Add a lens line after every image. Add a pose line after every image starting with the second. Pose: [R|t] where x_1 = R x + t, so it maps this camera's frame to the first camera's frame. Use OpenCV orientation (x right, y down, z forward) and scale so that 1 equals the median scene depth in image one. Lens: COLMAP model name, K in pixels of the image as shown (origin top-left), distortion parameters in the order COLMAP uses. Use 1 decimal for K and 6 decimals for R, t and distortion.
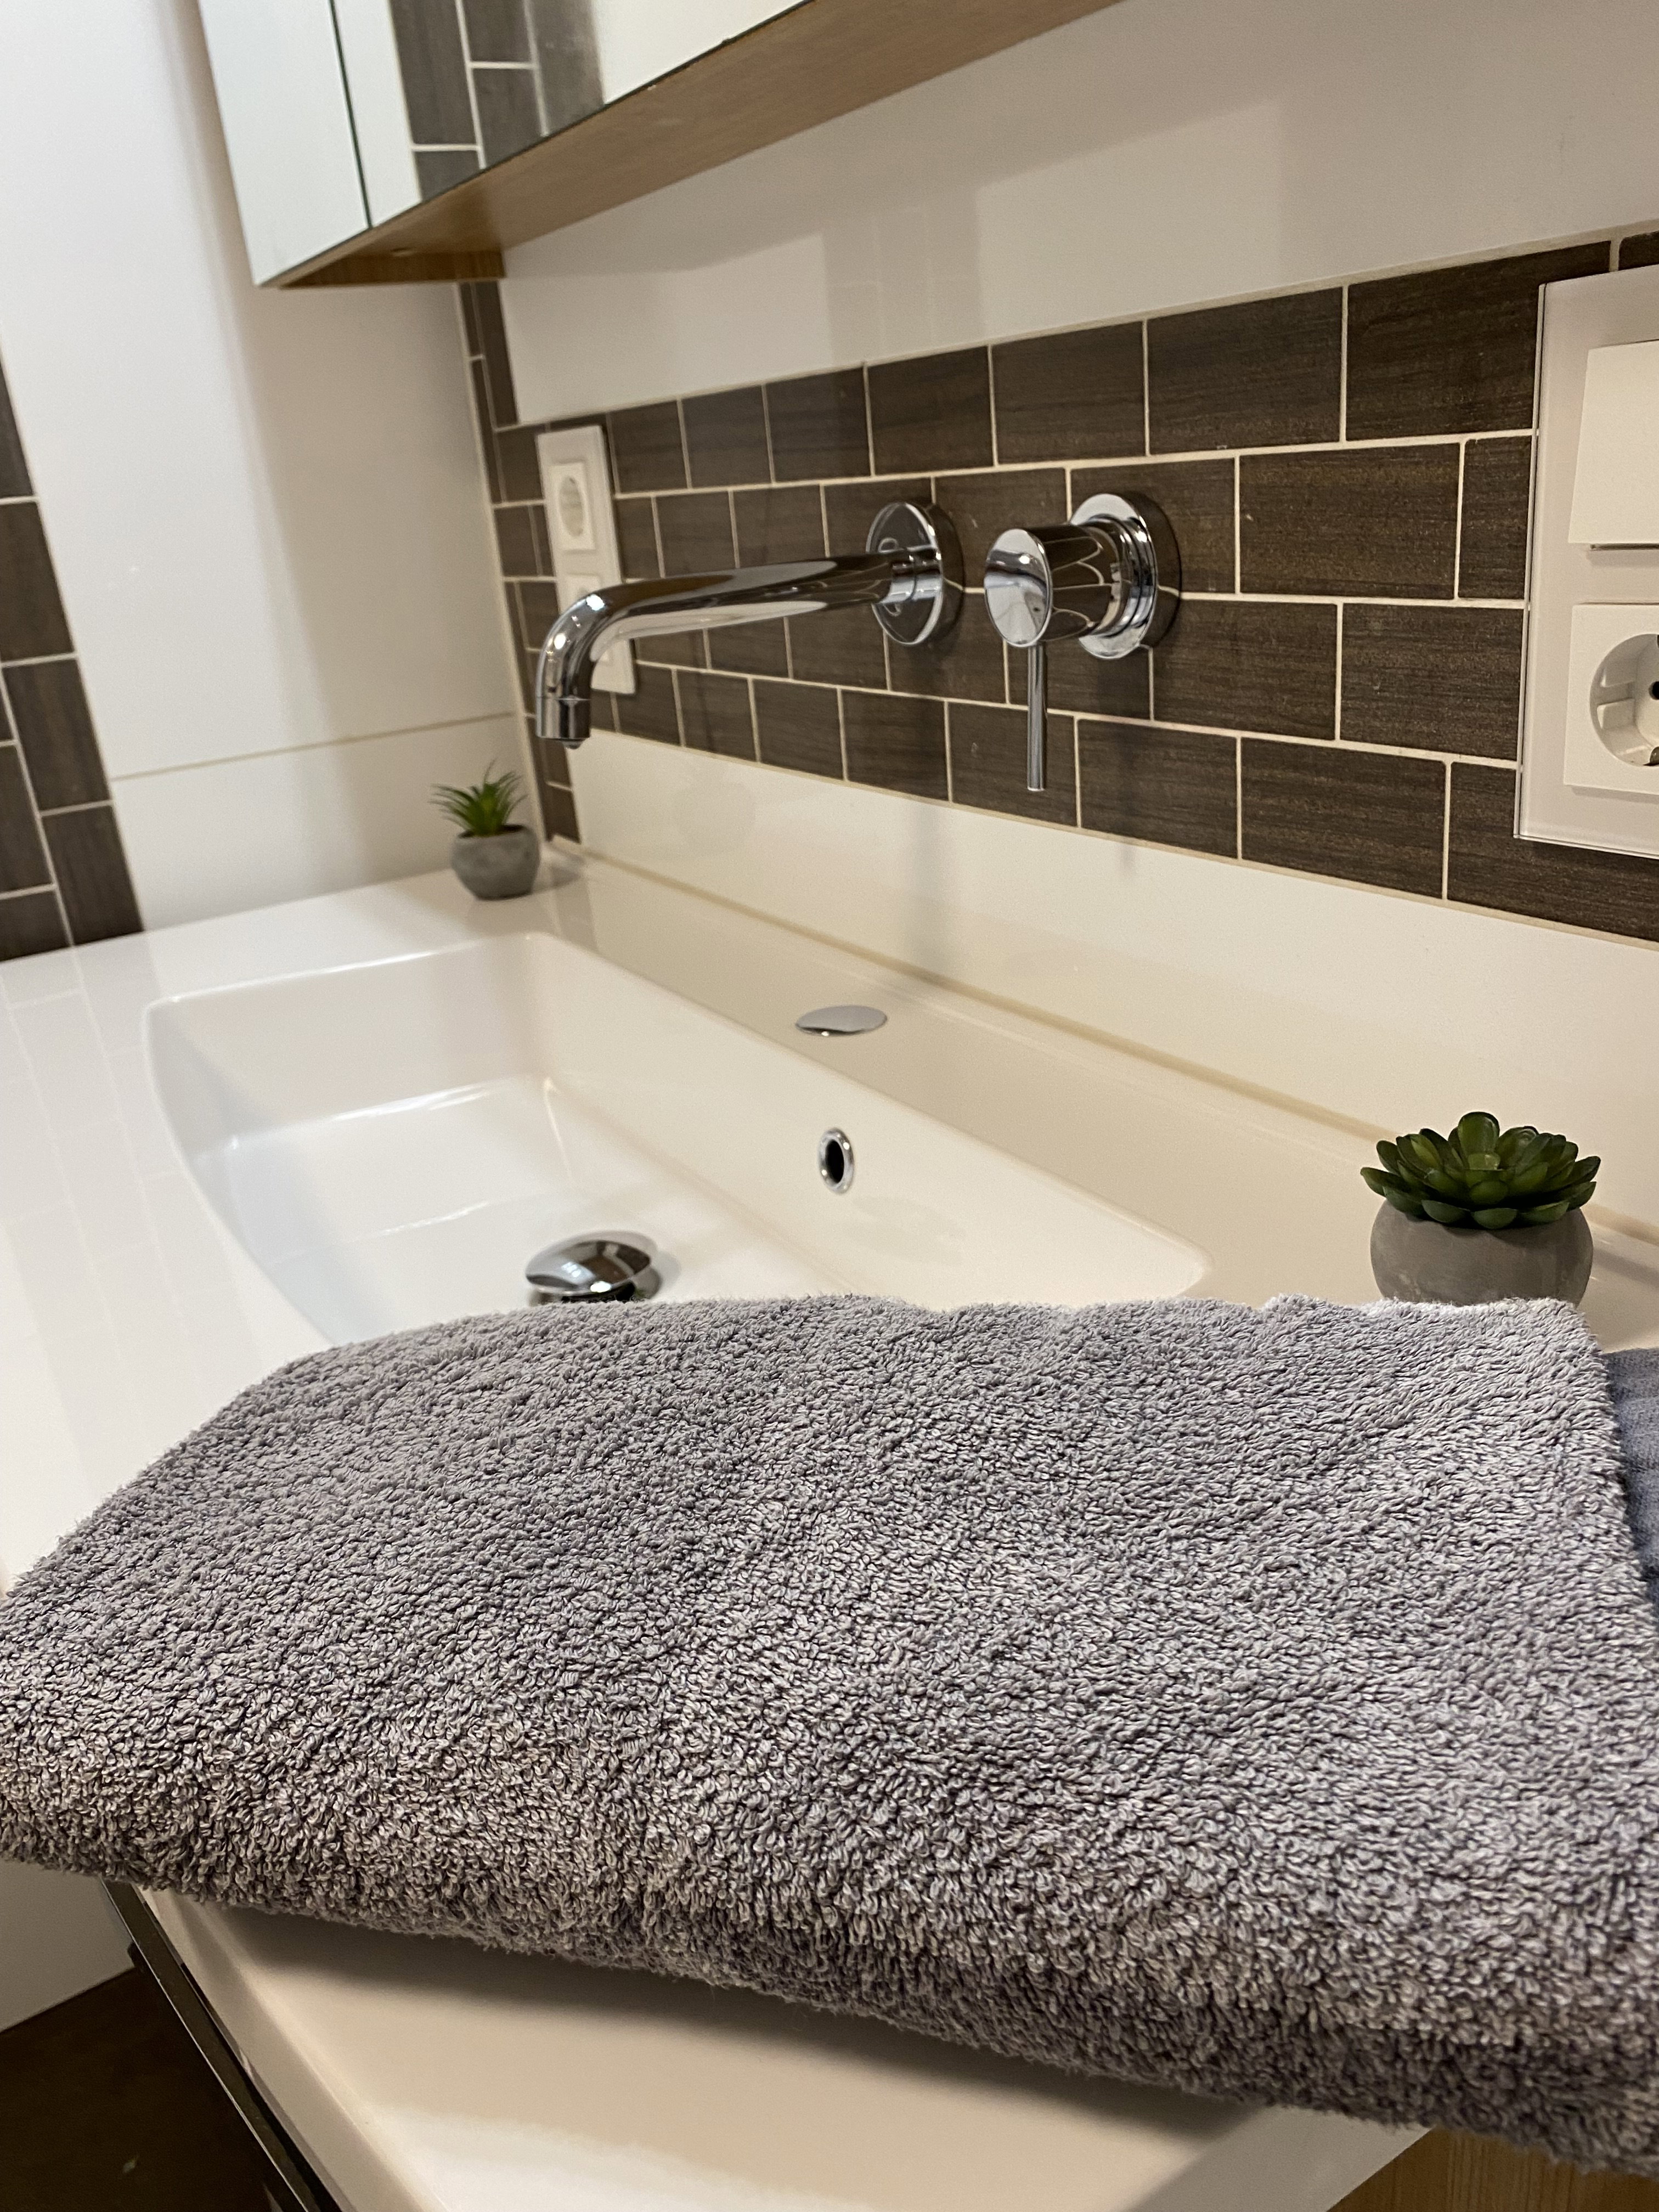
lens RADIAL K [[1665.9, 0, 841.0], [0, 1665.9, 1115.8], [0, 0, 1]] dist [0.000611, -0.001172]
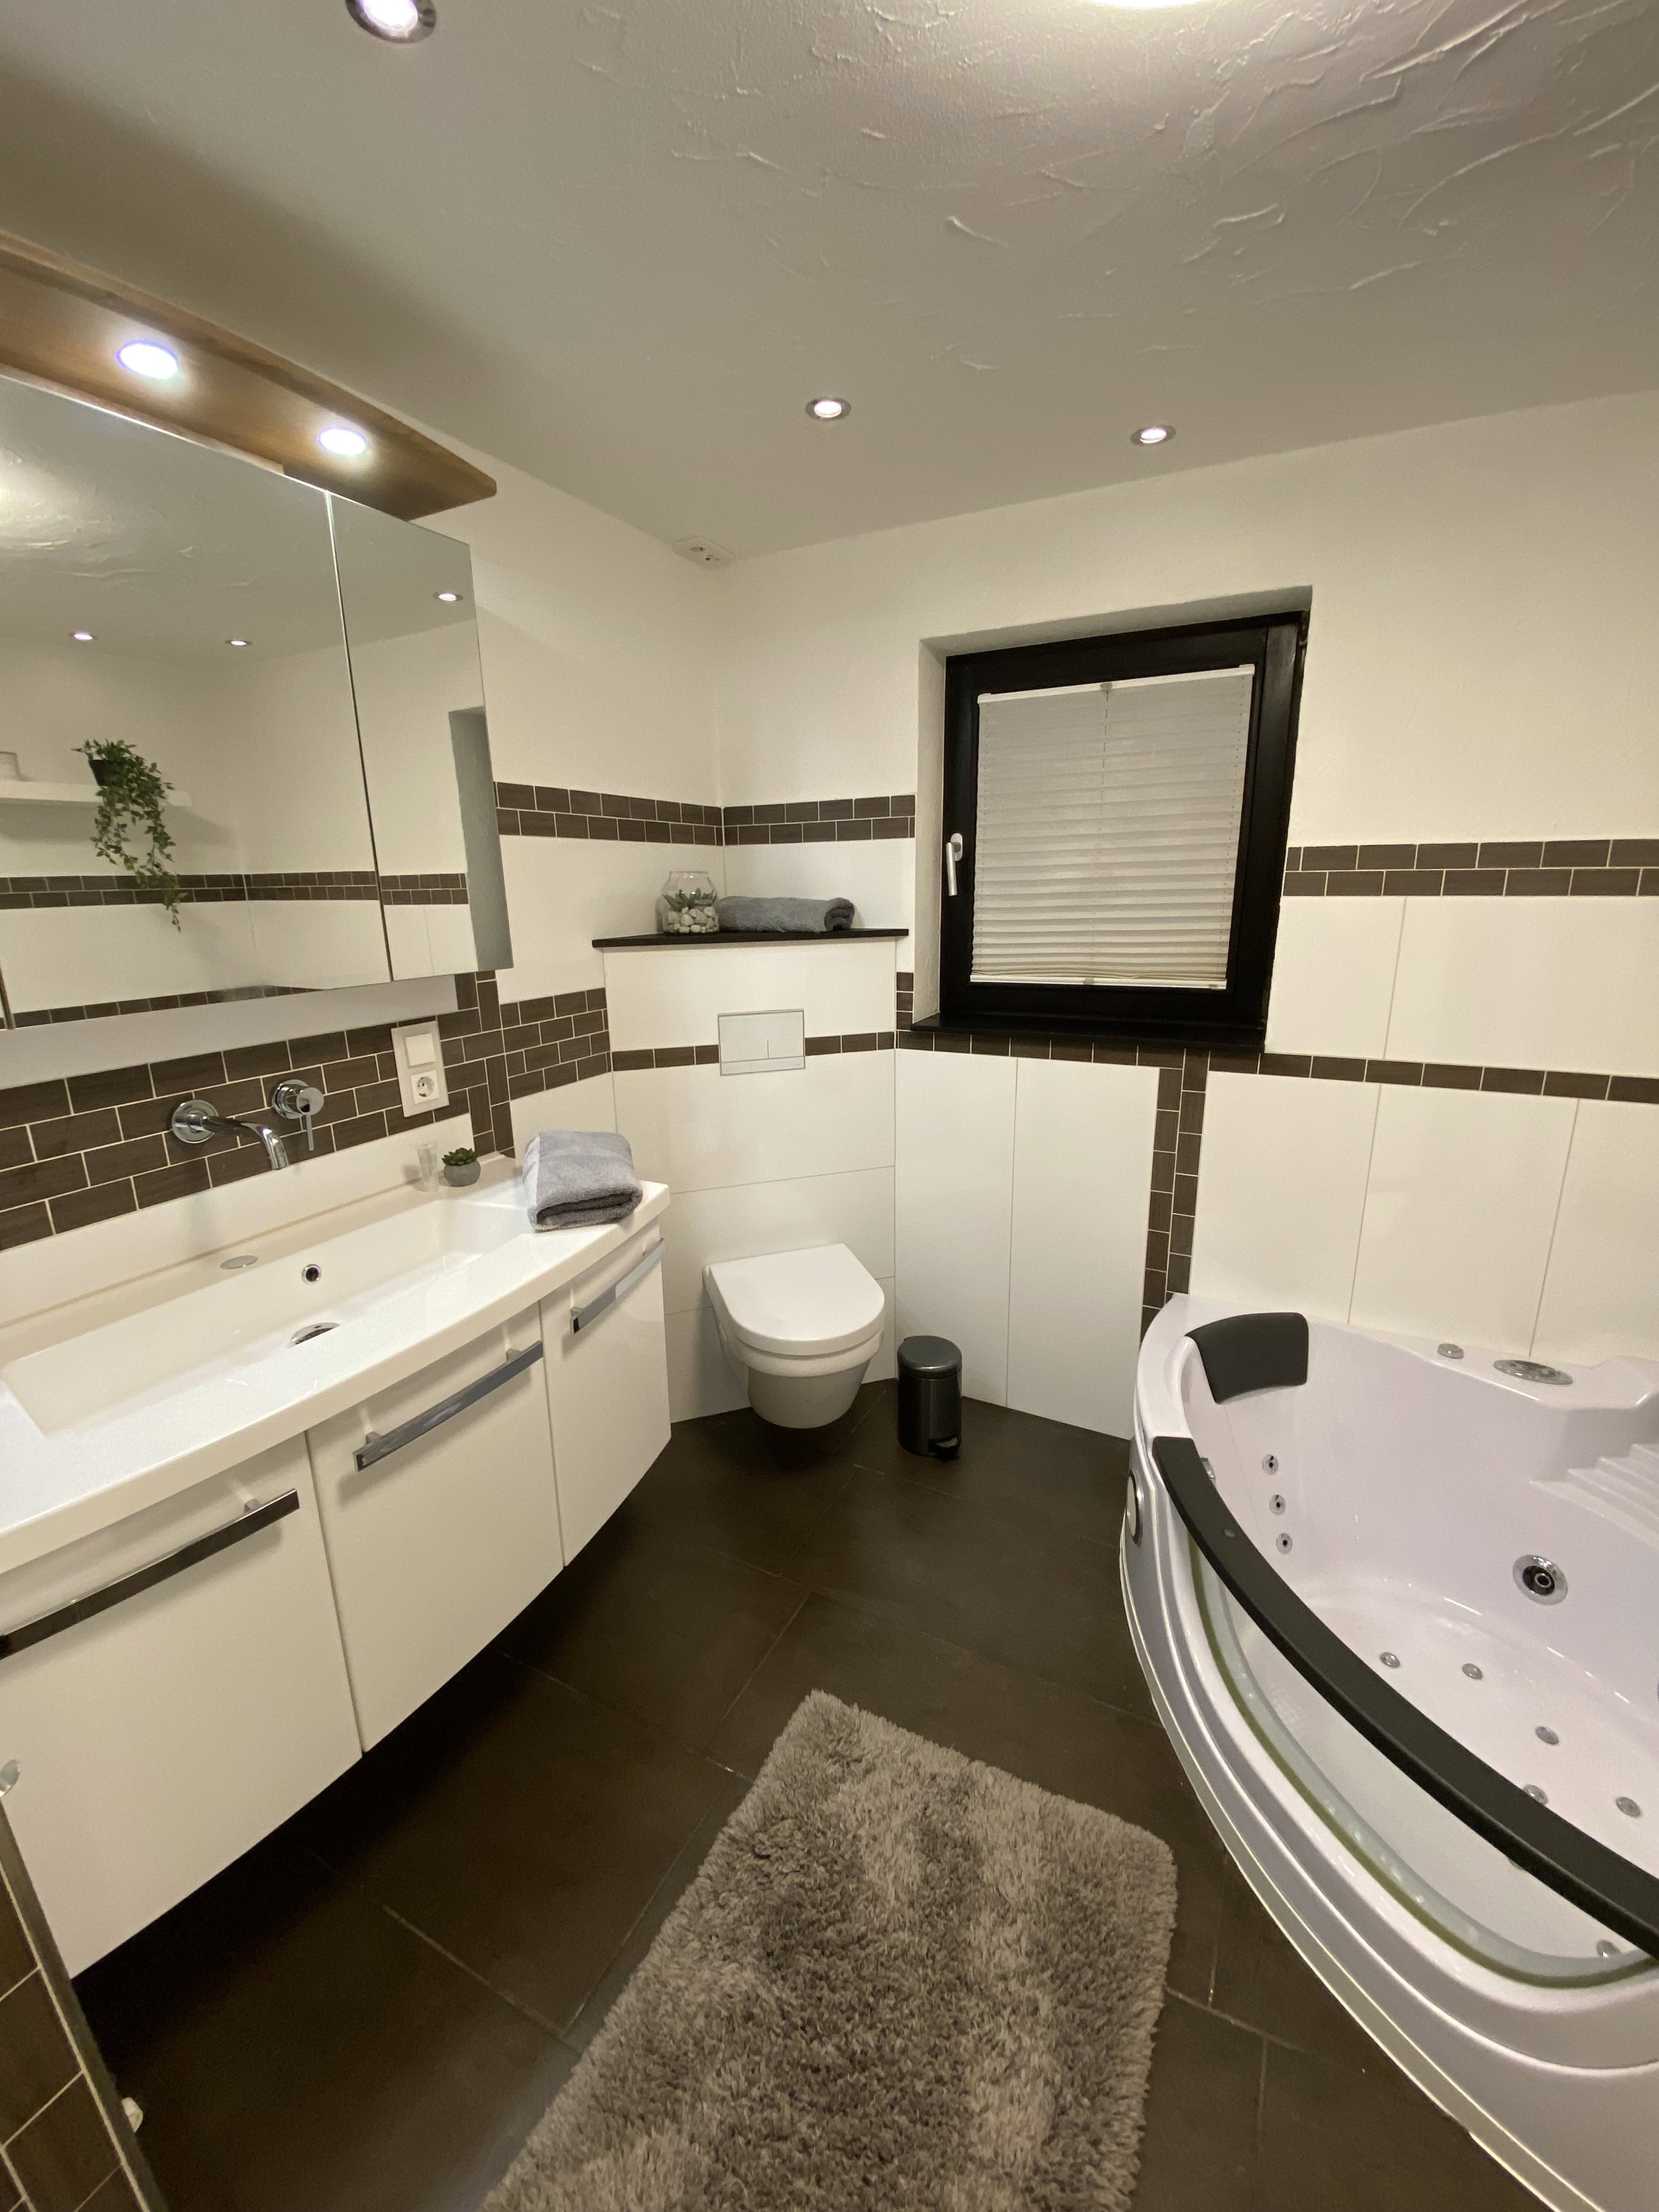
lens RADIAL K [[893.9, 0, 831.3], [0, 893.9, 1113.1], [0, 0, 1]] dist [-0.000382, -0.000023]
pose [[-0.510090, -0.127343, 0.850642, -2.736919], [0.369196, 0.860822, 0.350257, -0.668252], [-0.776854, 0.492716, -0.392082, 1.008185]]
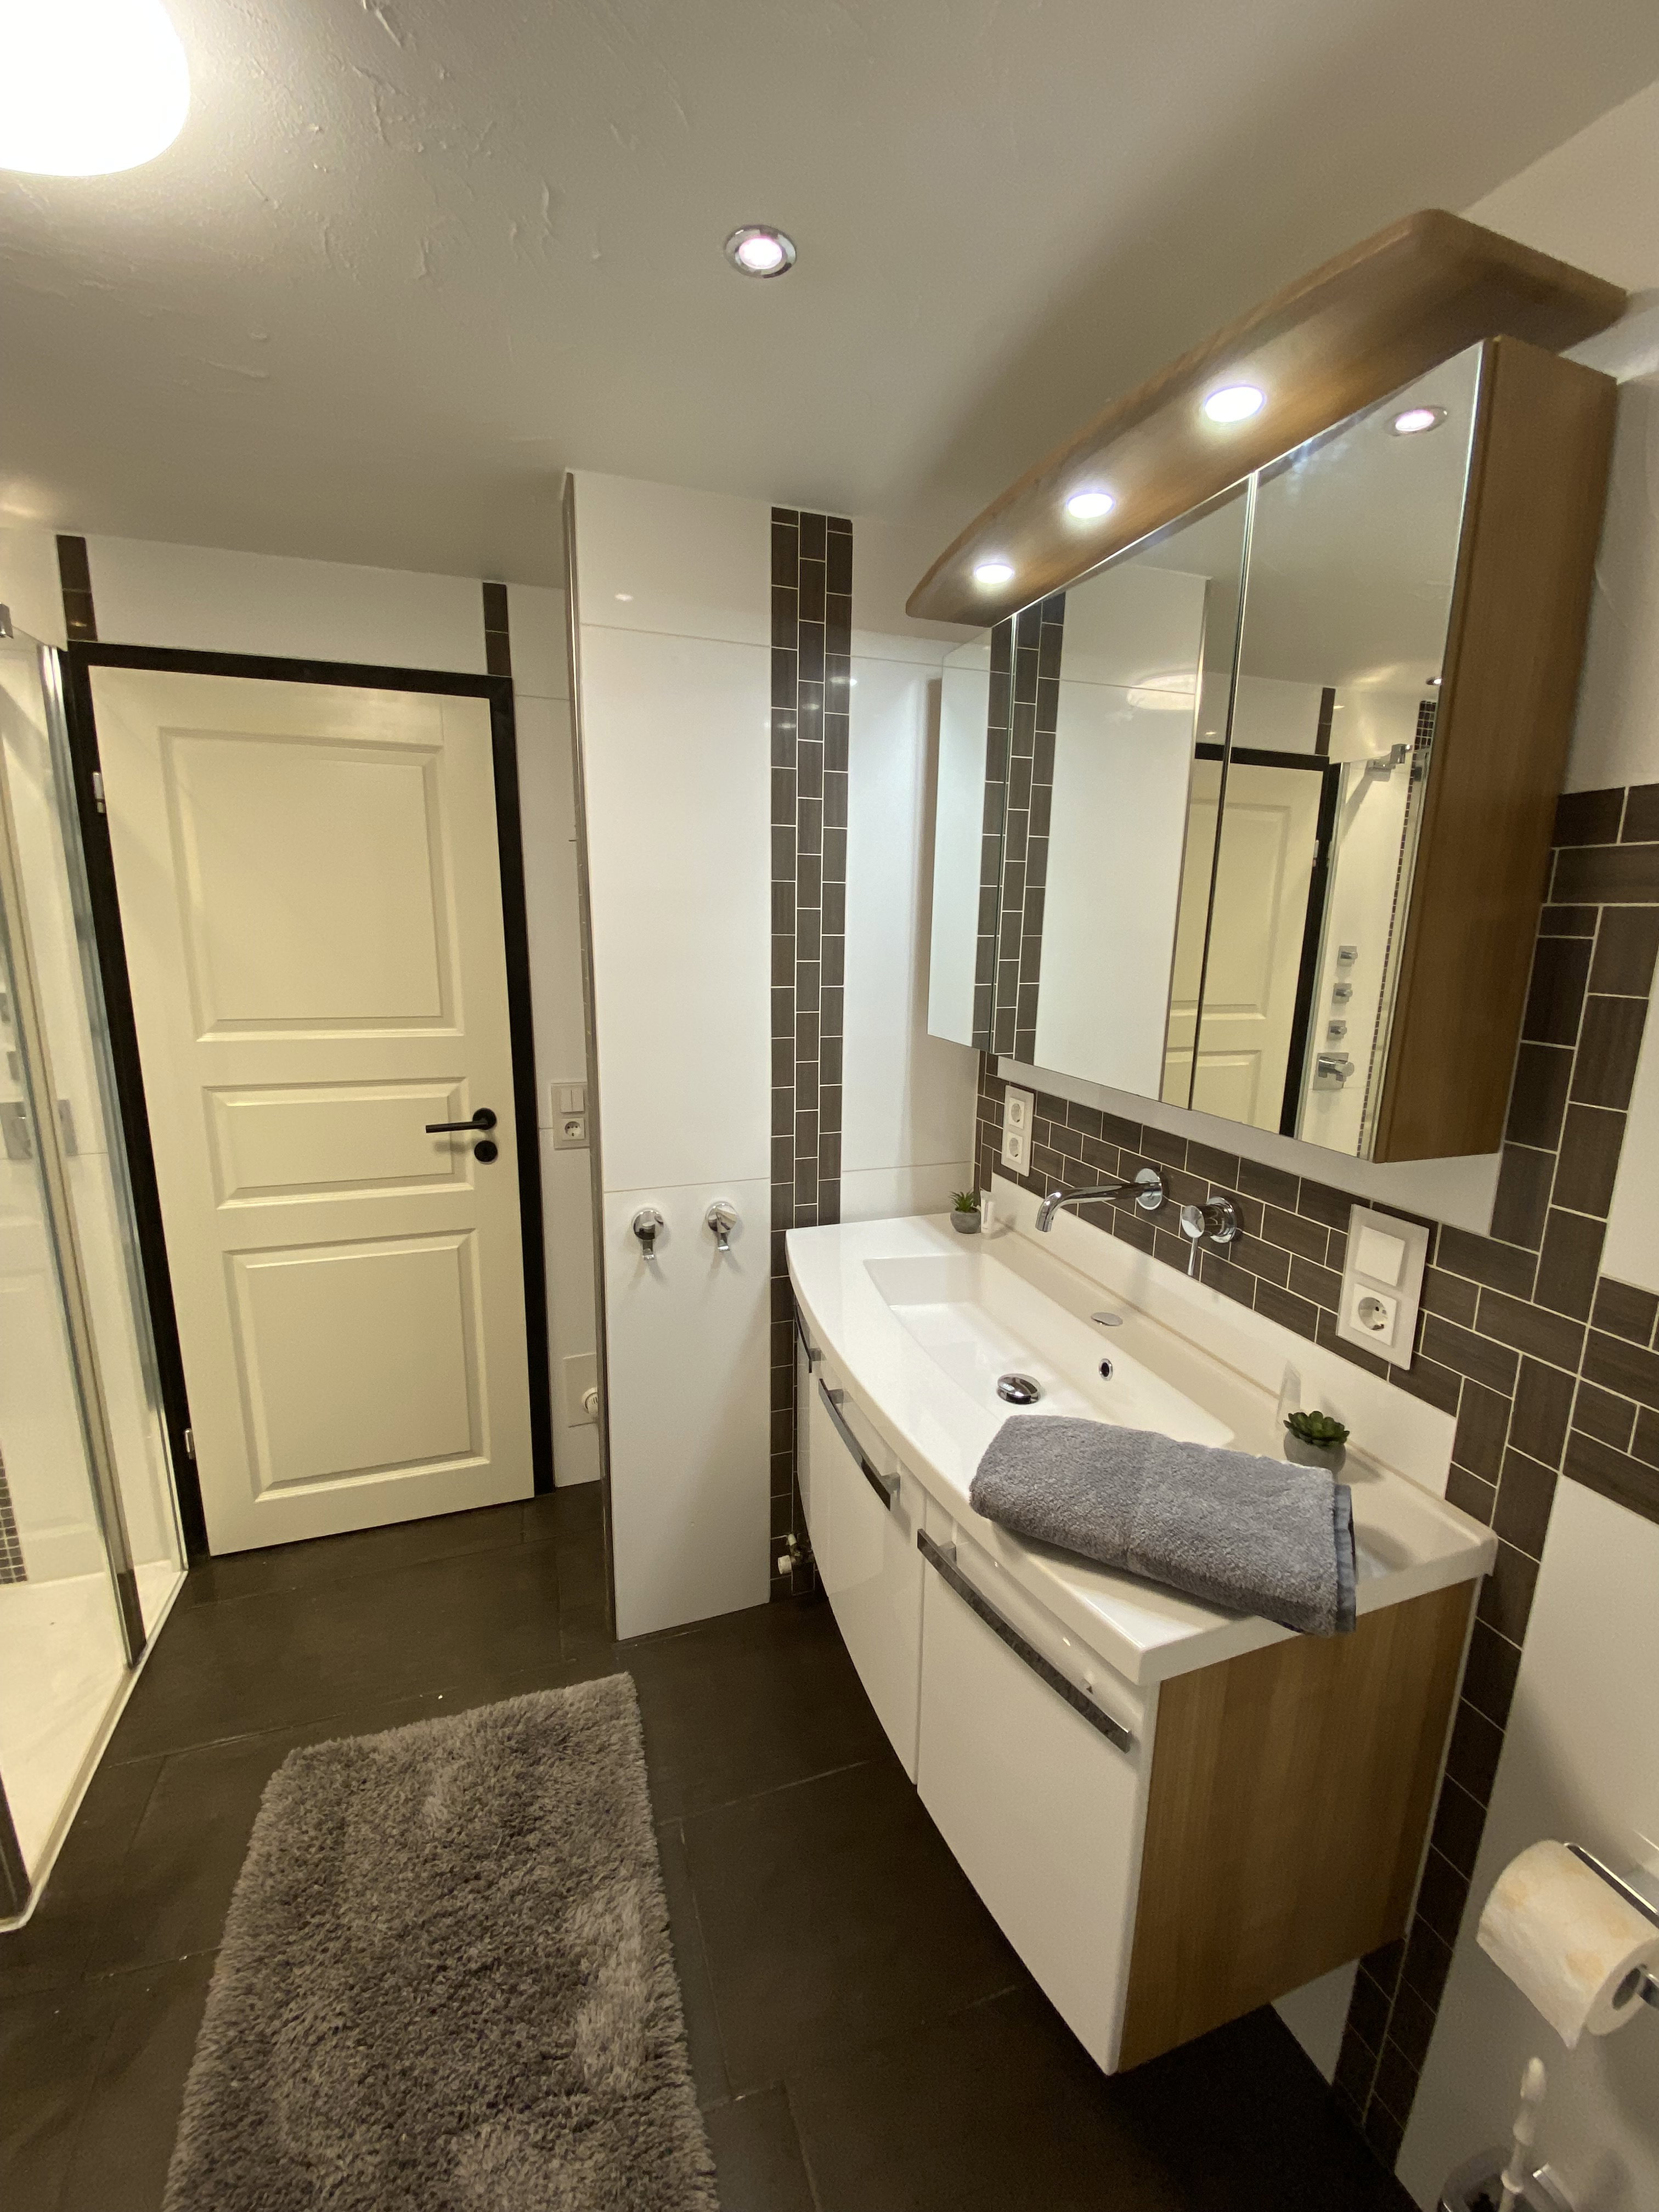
lens RADIAL K [[884.7, 0, 818.9], [0, 884.7, 1096.7], [0, 0, 1]] dist [-0.015003, -0.001178]
pose [[0.969961, 0.139708, -0.199144, -0.370722], [-0.171266, 0.973555, -0.151189, -0.179519], [0.172755, 0.180754, 0.968237, -1.114554]]
